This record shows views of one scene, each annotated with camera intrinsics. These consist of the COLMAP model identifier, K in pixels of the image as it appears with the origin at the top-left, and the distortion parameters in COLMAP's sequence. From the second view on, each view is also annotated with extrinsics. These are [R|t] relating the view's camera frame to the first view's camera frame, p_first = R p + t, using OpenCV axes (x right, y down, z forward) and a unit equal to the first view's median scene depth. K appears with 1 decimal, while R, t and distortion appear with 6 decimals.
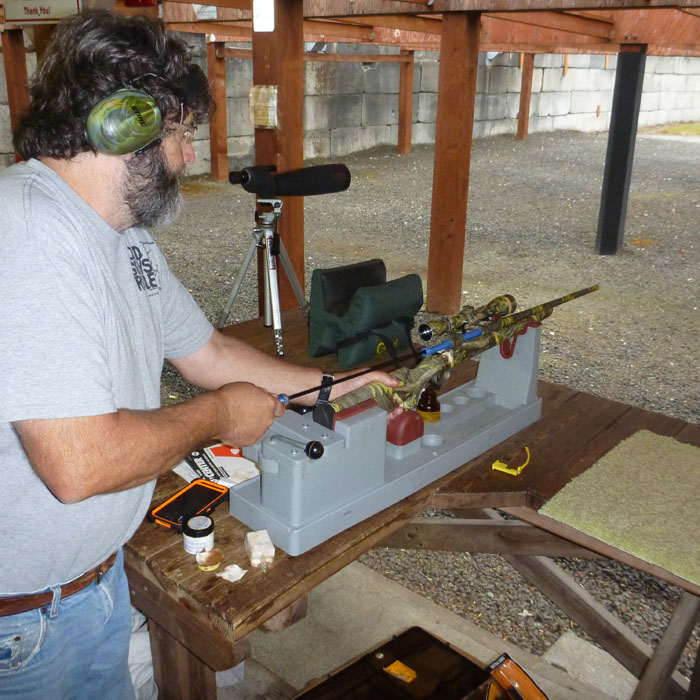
lens RADIAL K [[756.2, 0, 350.0], [0, 756.2, 350.0], [0, 0, 1]] dist [-0.022168, -0.026164]
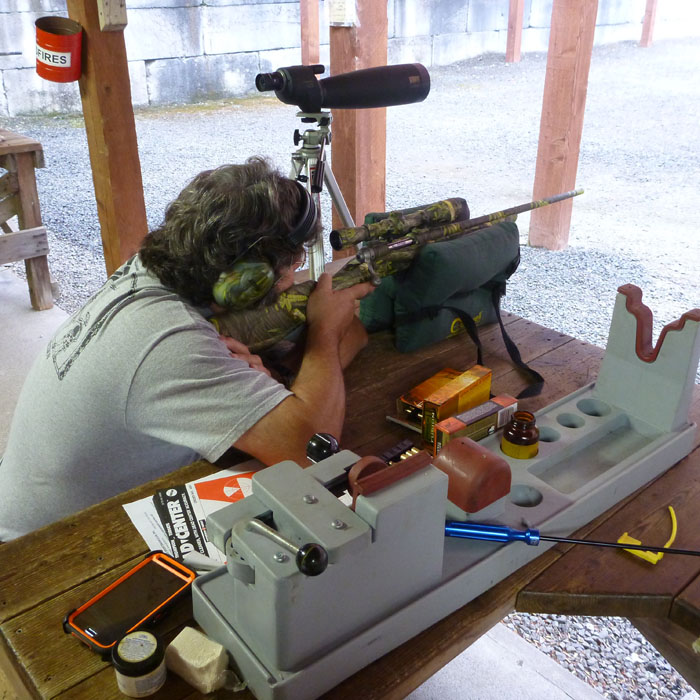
lens RADIAL K [[756.2, 0, 350.0], [0, 756.2, 350.0], [0, 0, 1]] dist [-0.022168, -0.026164]
pose [[0.991383, 0.040341, -0.124633, 0.009961], [-0.026756, 0.993703, 0.108807, -0.019179], [0.128237, -0.104535, 0.986219, 0.095606]]
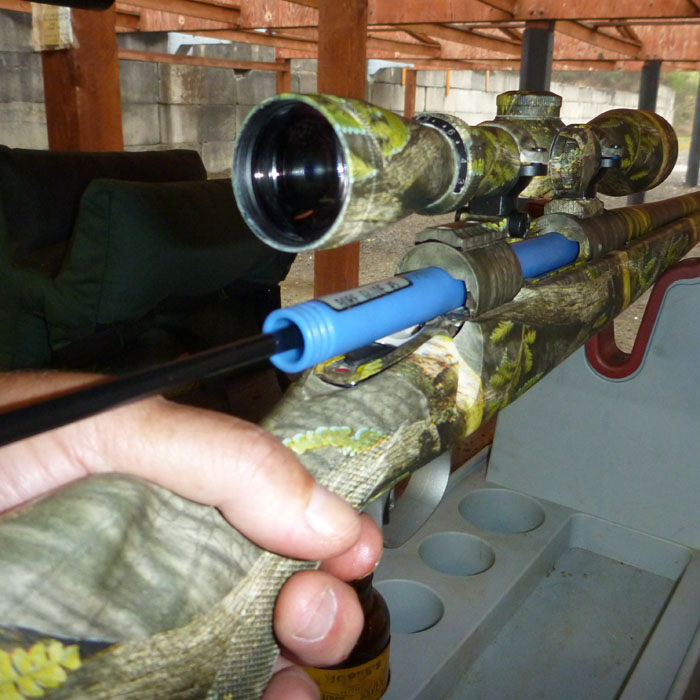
lens RADIAL K [[756.2, 0, 350.0], [0, 756.2, 350.0], [0, 0, 1]] dist [-0.022168, -0.026164]
pose [[0.988691, -0.036801, 0.145379, 0.023445], [0.043609, 0.998082, -0.043928, 0.002917], [-0.143484, 0.049771, 0.988400, 0.228010]]
